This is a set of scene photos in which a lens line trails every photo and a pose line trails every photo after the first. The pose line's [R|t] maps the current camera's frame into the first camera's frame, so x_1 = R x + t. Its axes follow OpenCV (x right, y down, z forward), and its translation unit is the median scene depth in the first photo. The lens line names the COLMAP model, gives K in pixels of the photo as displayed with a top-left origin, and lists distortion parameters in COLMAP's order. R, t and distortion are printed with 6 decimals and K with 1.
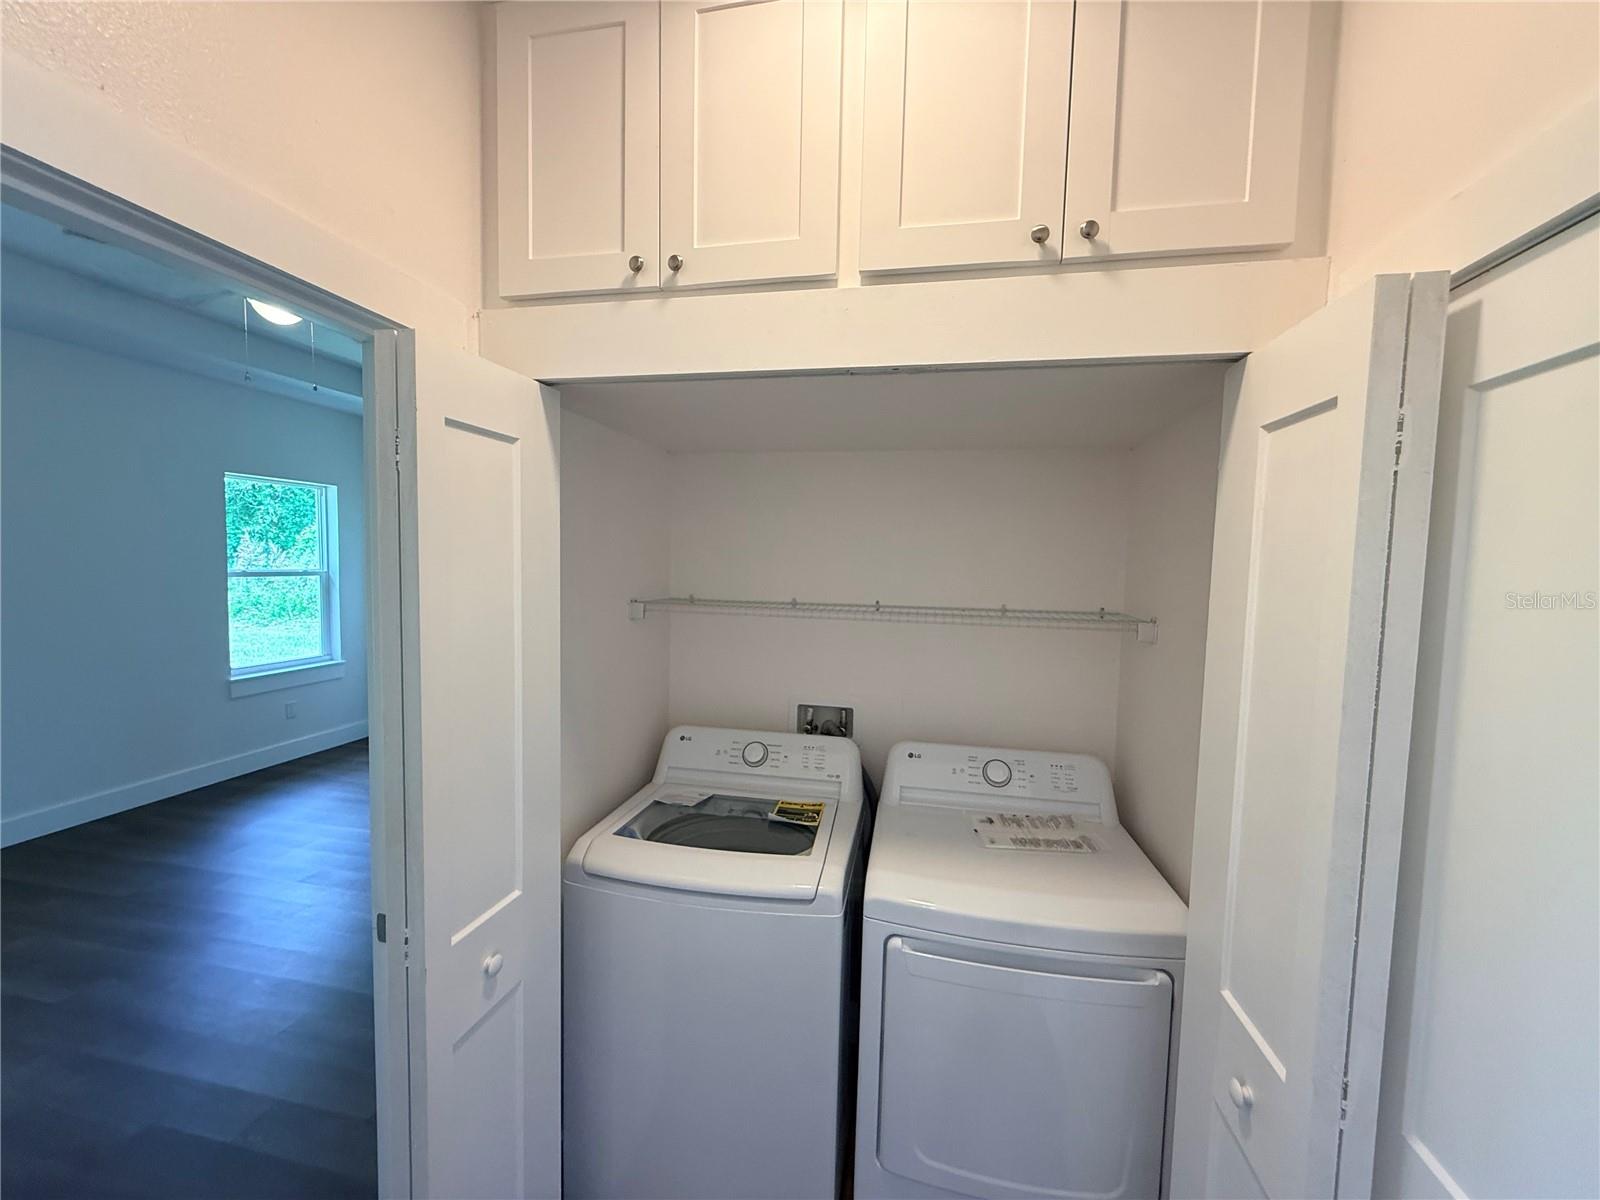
lens RADIAL K [[642.6, 0, 800.7], [0, 642.6, 605.1], [0, 0, 1]] dist [0.004344, 0.000311]
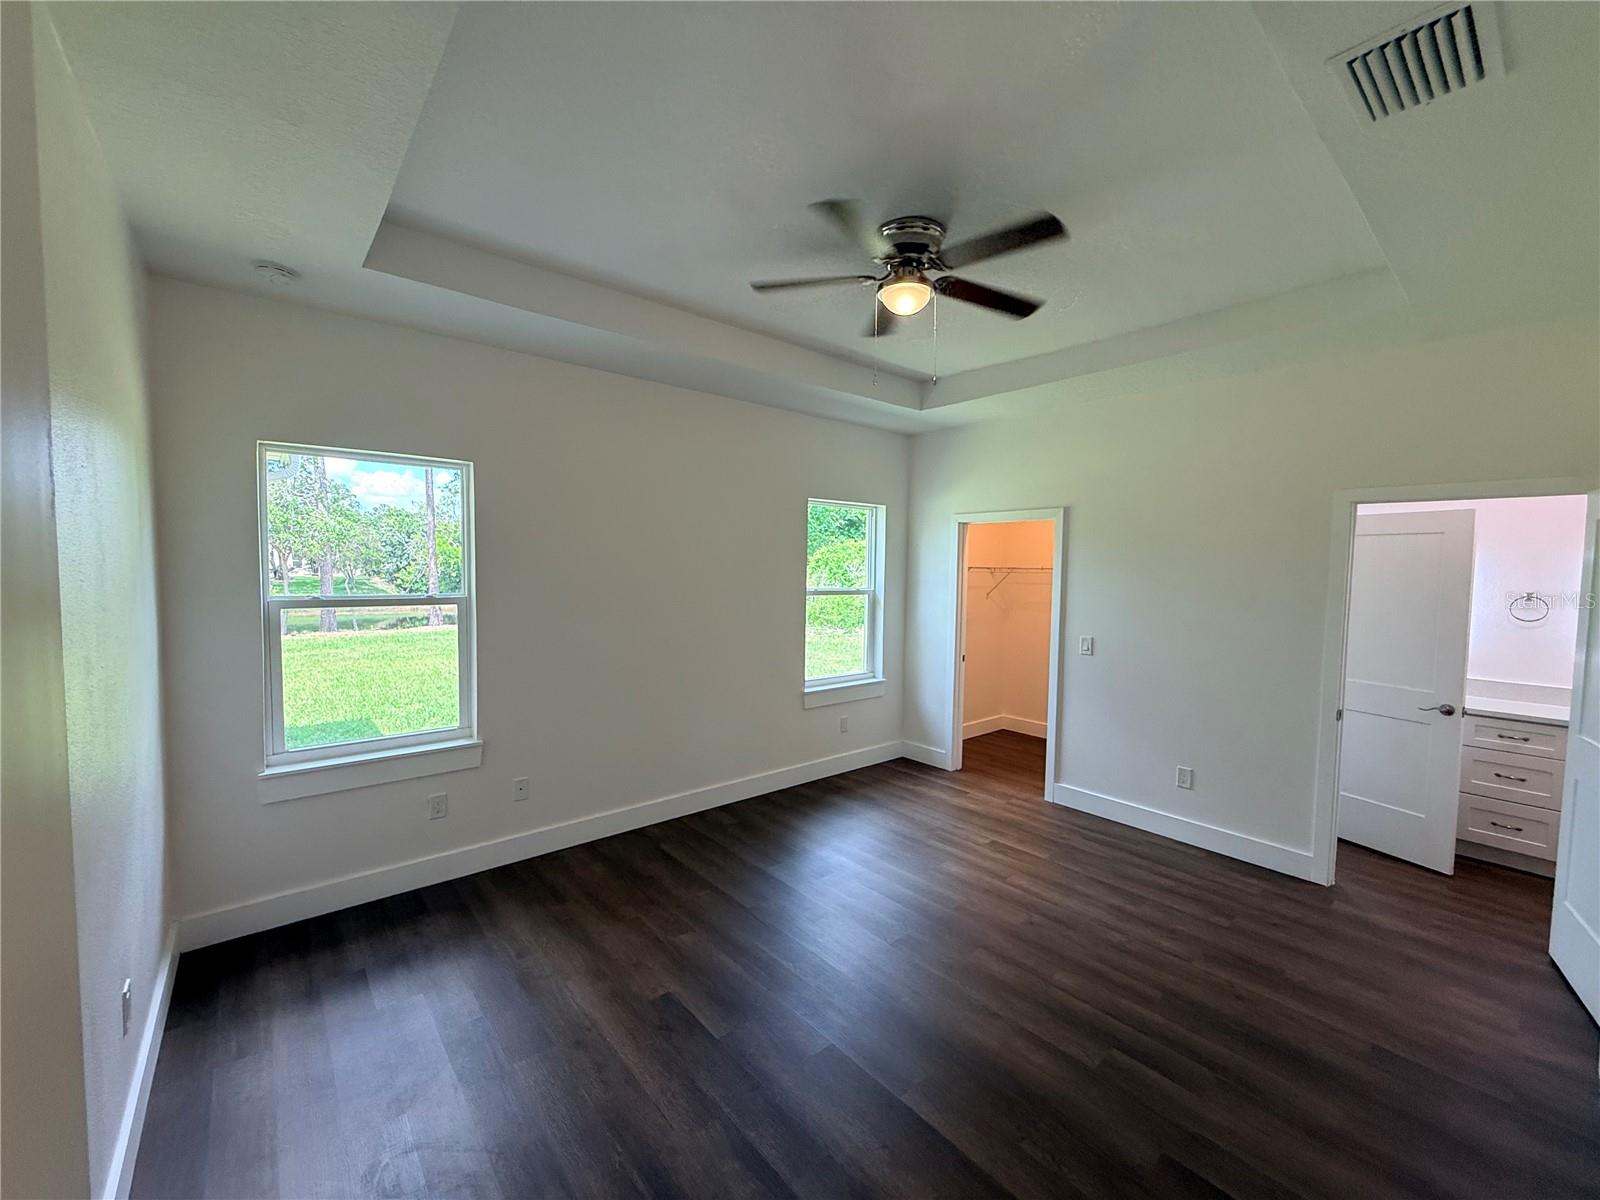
lens RADIAL K [[642.6, 0, 799.5], [0, 642.6, 591.6], [0, 0, 1]] dist [0.004344, 0.000311]
pose [[0.795912, 0.010742, -0.605317, -0.238319], [-0.037744, 0.998778, -0.031904, -0.014095], [0.604235, 0.048240, 0.795345, 0.136066]]
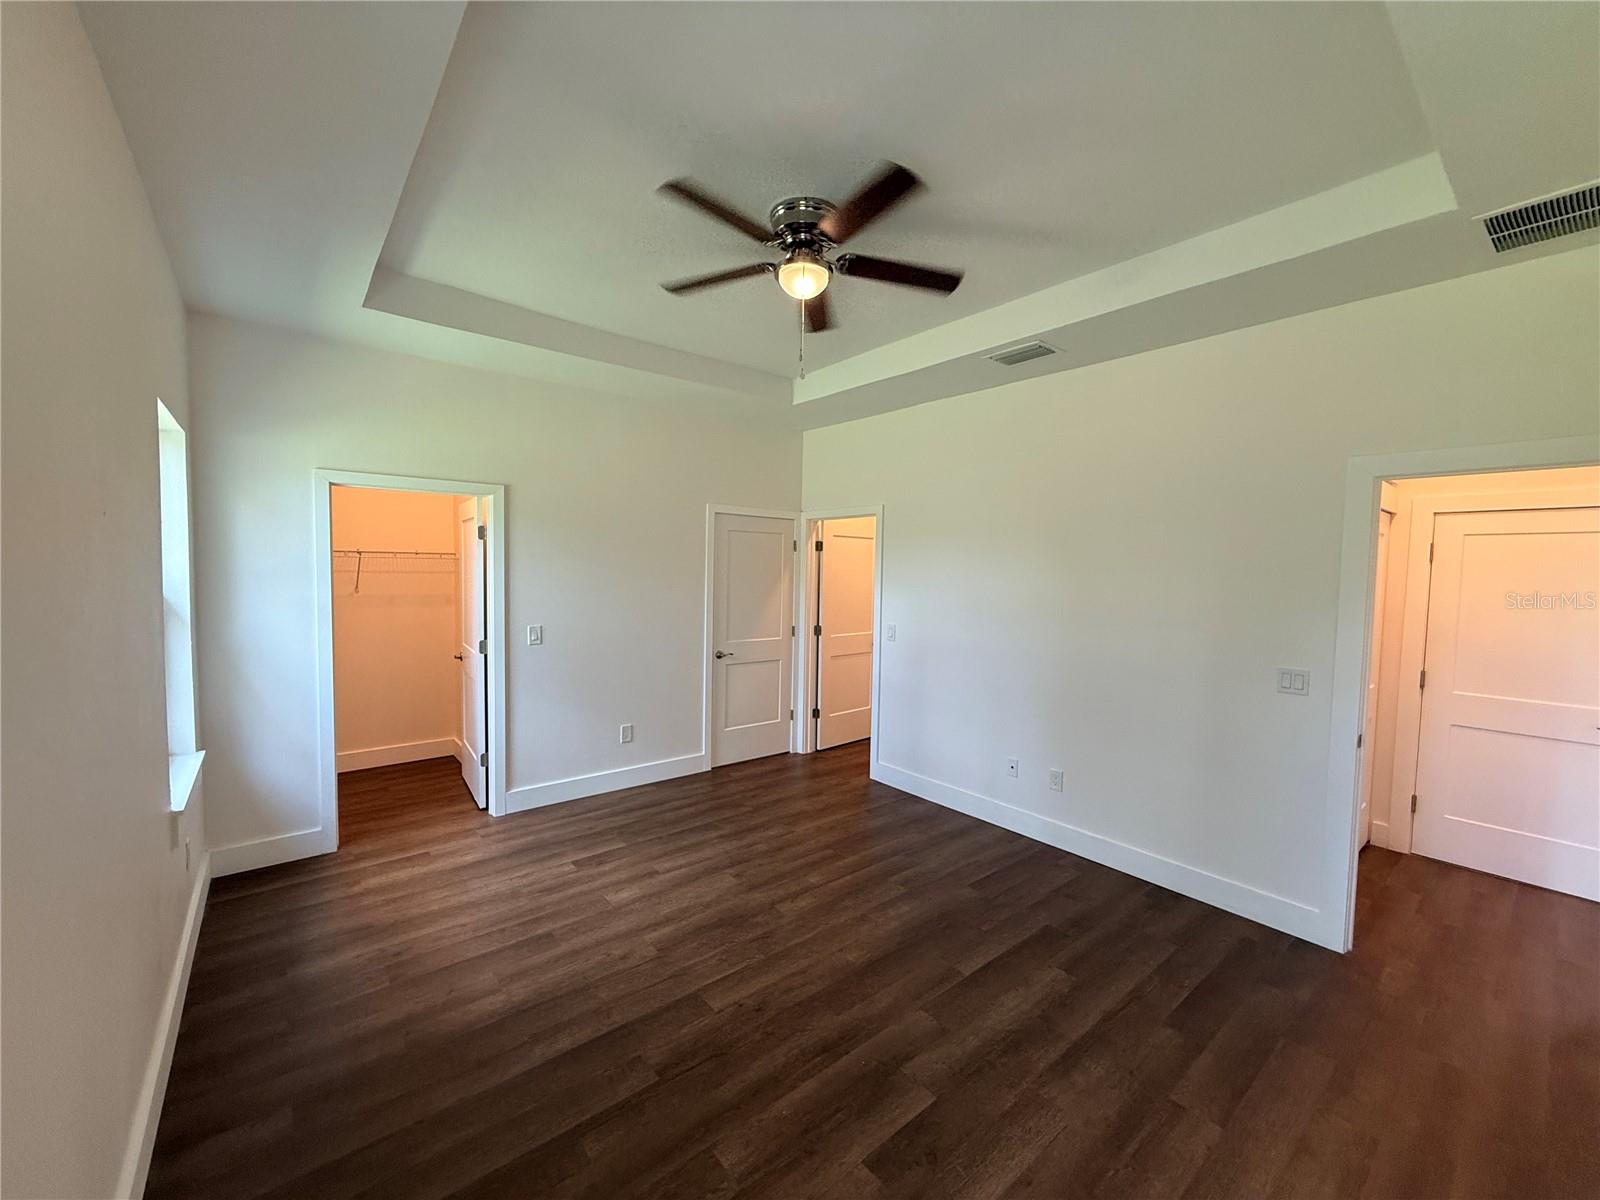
lens RADIAL K [[642.6, 0, 793.8], [0, 642.6, 598.8], [0, 0, 1]] dist [0.004344, 0.000311]
pose [[0.619818, -0.051536, 0.783052, -0.935061], [0.050512, 0.998392, 0.025726, -0.035921], [-0.783118, 0.023609, 0.621424, 0.297777]]
